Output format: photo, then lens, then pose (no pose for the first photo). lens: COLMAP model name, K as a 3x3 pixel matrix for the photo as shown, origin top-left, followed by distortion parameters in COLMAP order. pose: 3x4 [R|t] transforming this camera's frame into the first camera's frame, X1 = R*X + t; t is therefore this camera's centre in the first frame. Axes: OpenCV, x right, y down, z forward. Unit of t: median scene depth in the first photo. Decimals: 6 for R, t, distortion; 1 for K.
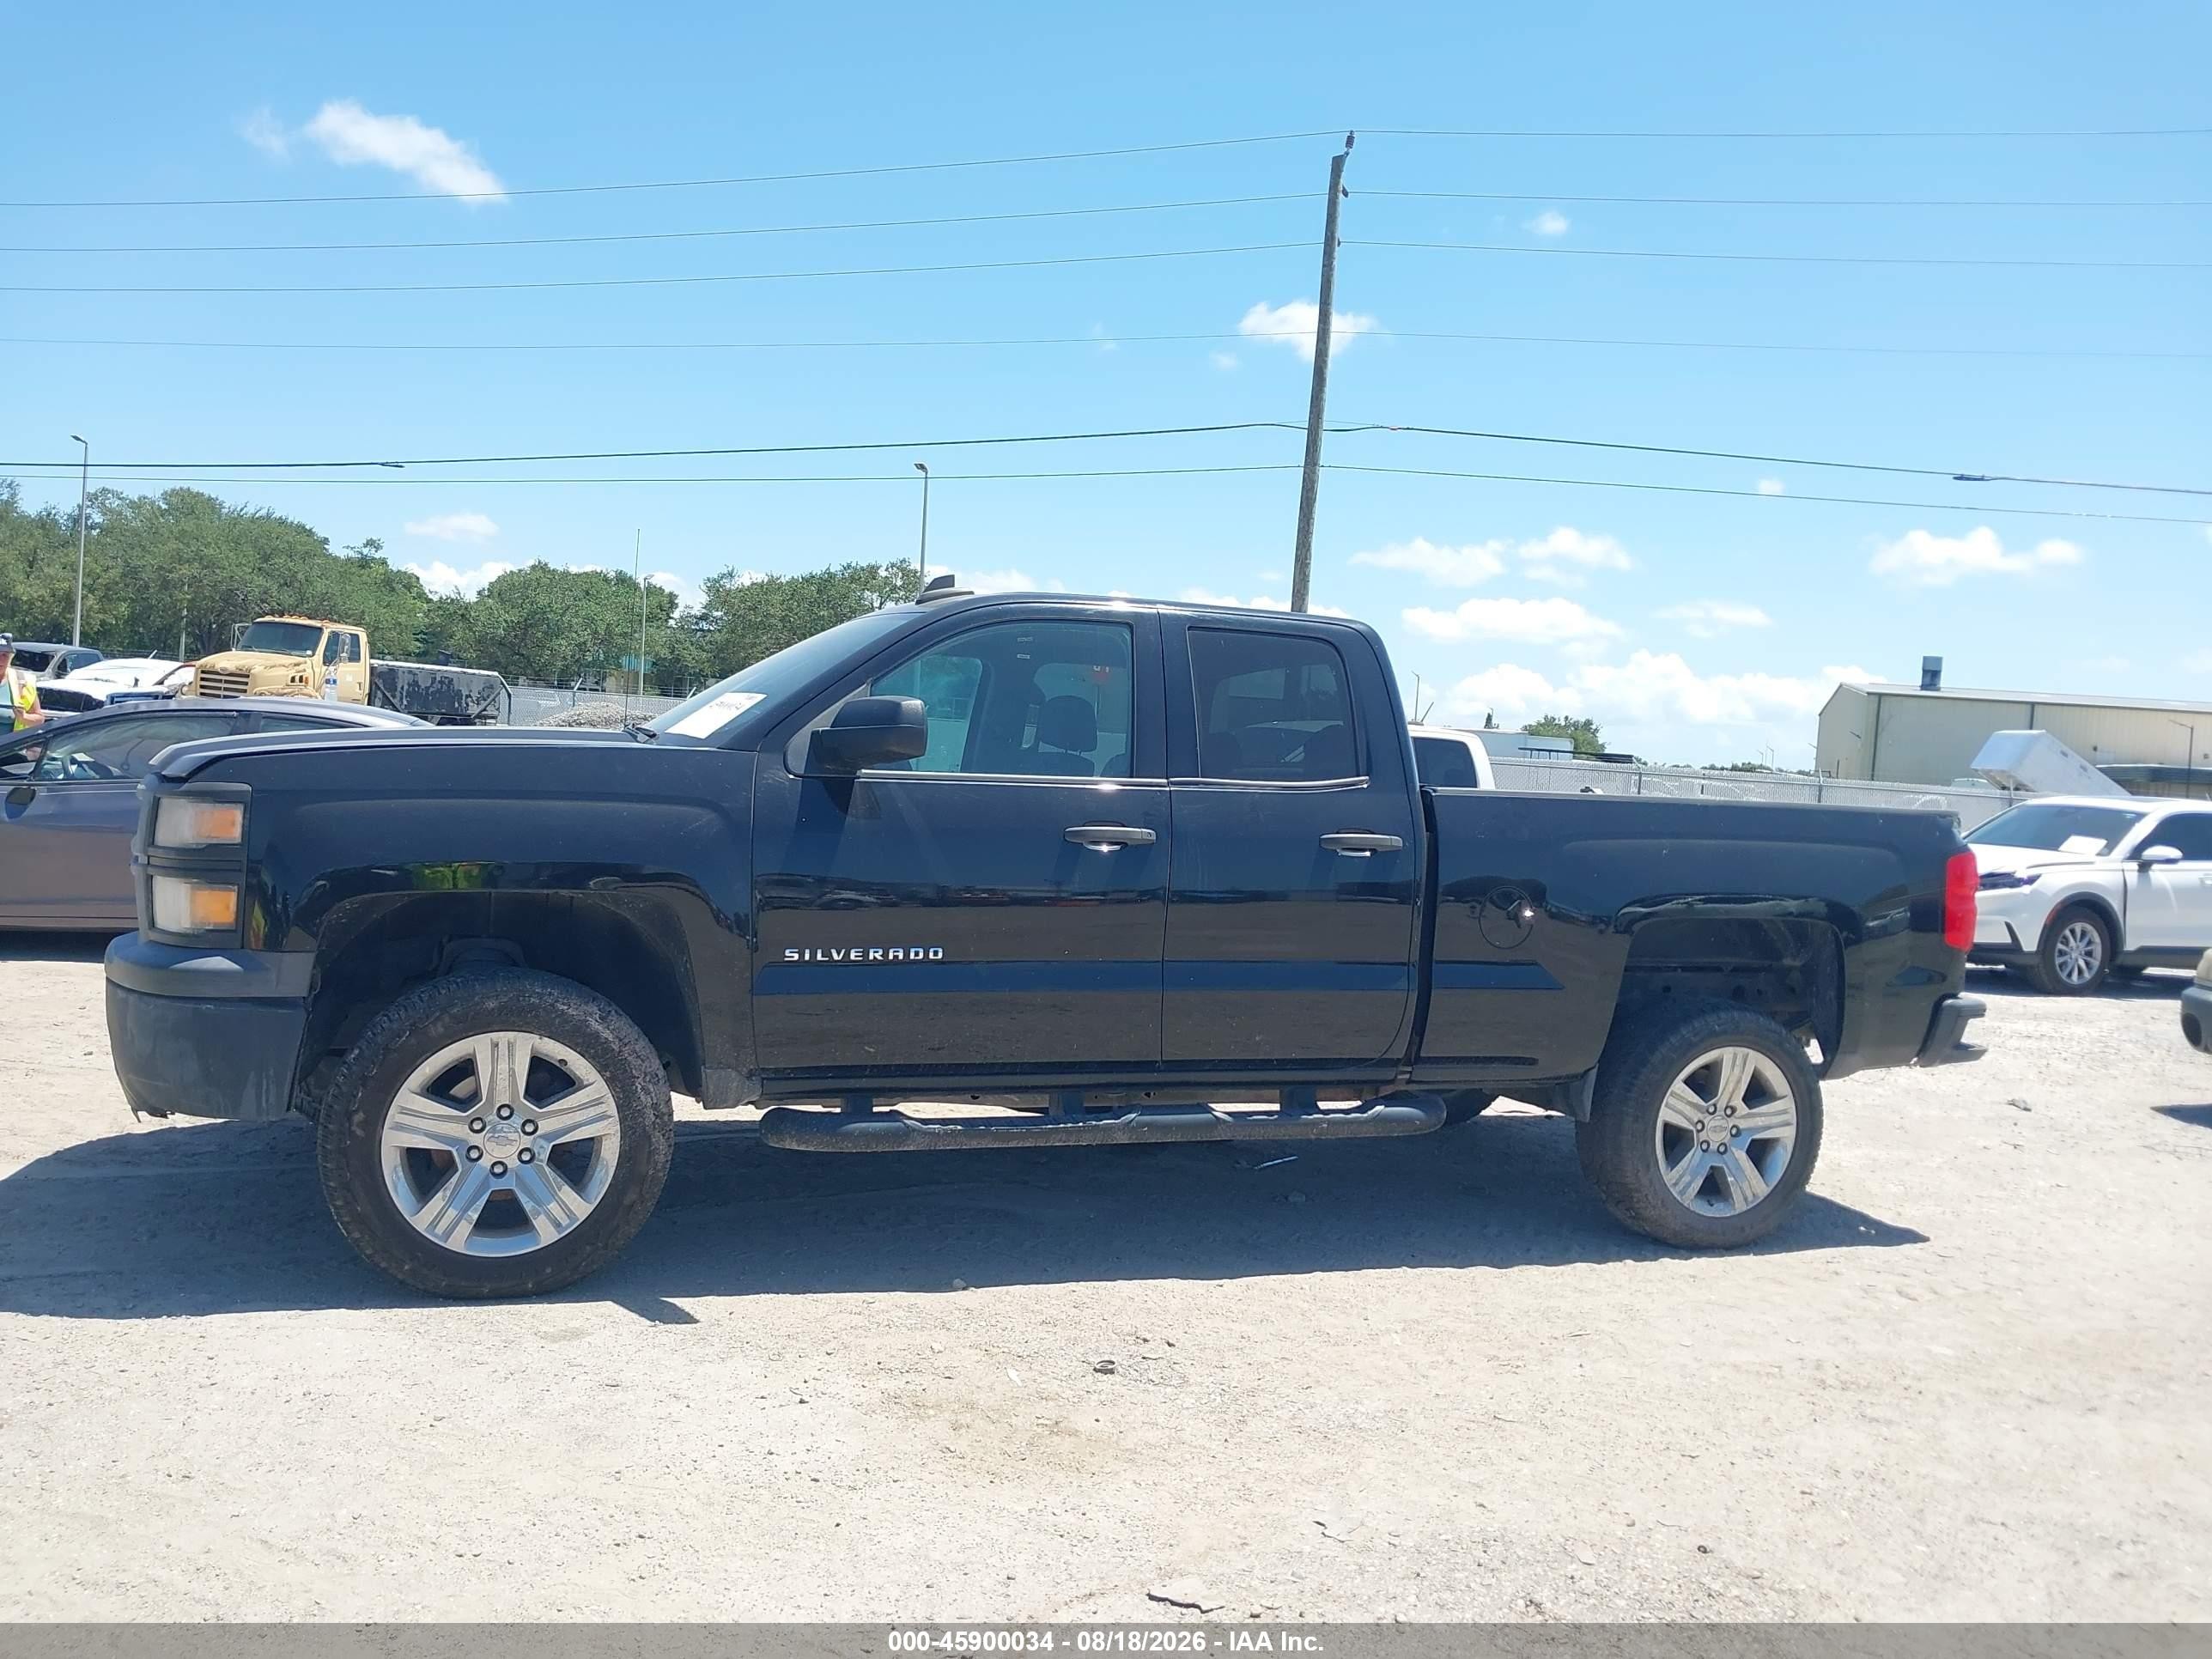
lens RADIAL K [[1751.9, 0, 1107.1], [0, 1751.9, 819.6], [0, 0, 1]] dist [0.002080, -0.035178]
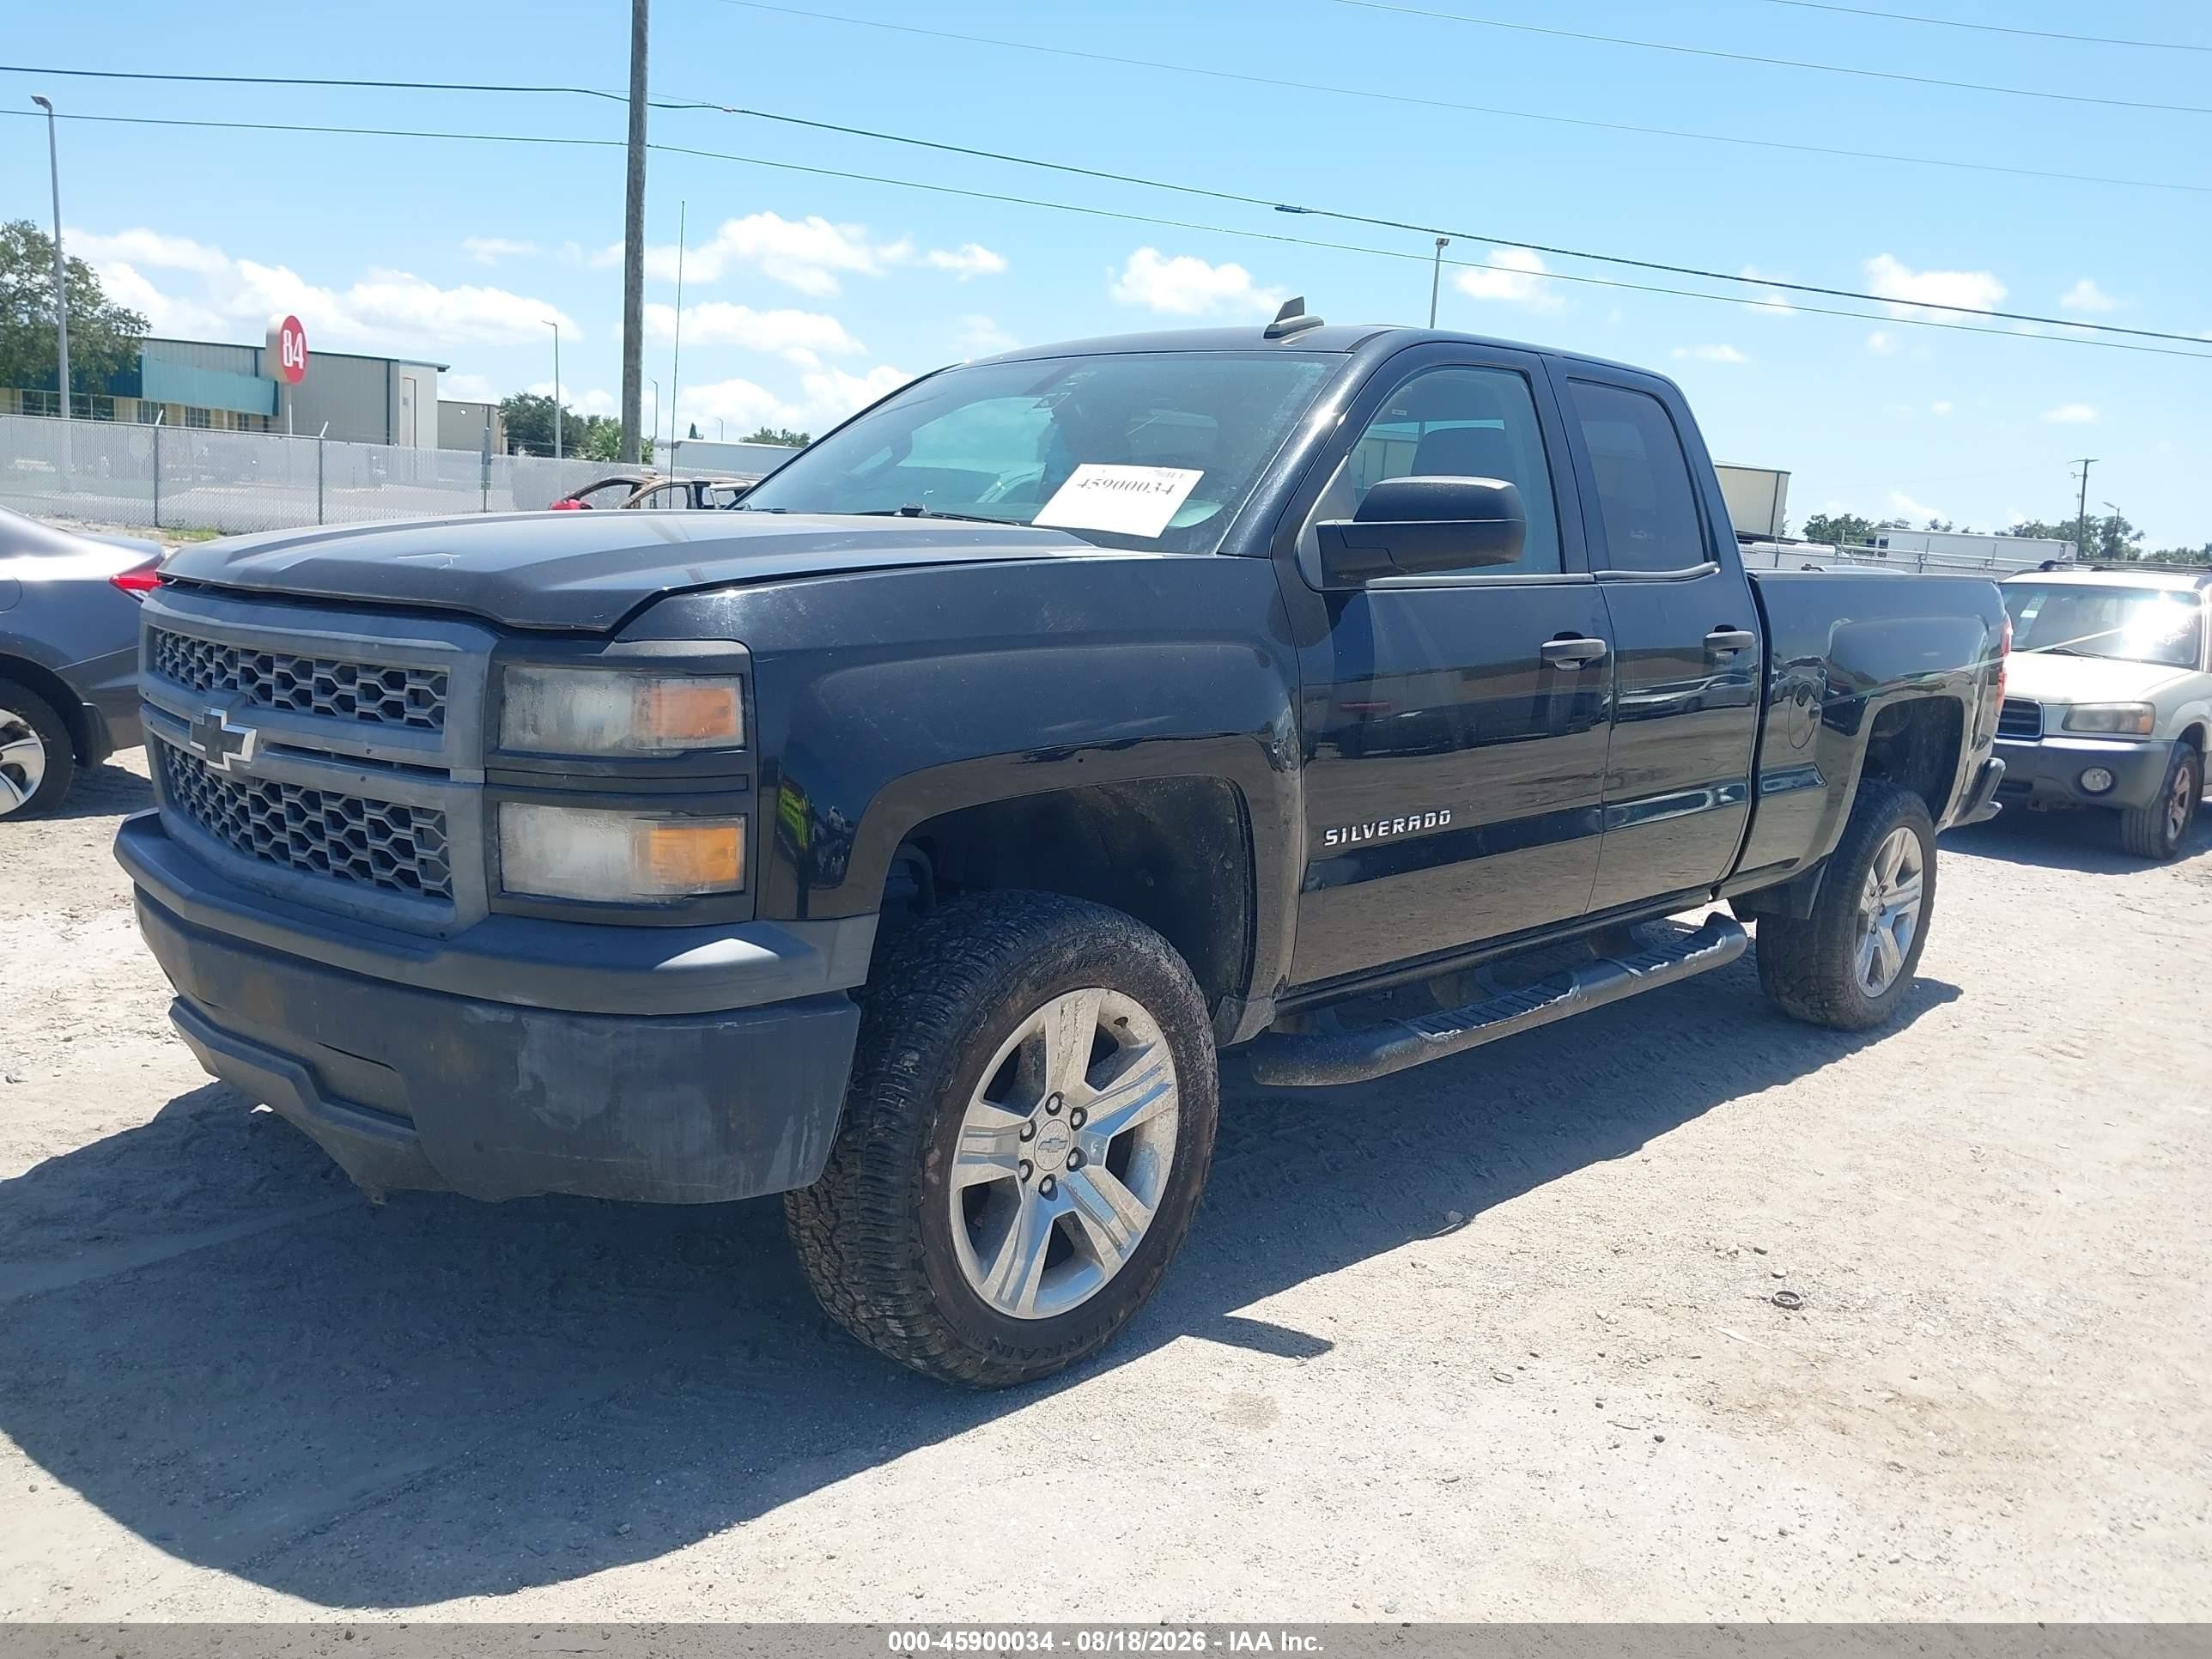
lens RADIAL K [[1743.0, 0, 1105.5], [0, 1743.0, 822.0], [0, 0, 1]] dist [0.059374, -0.066724]
pose [[0.903913, -0.081098, 0.419959, -0.602953], [0.012011, 0.986286, 0.164608, -0.053303], [-0.427549, -0.143747, 0.892490, 0.400266]]
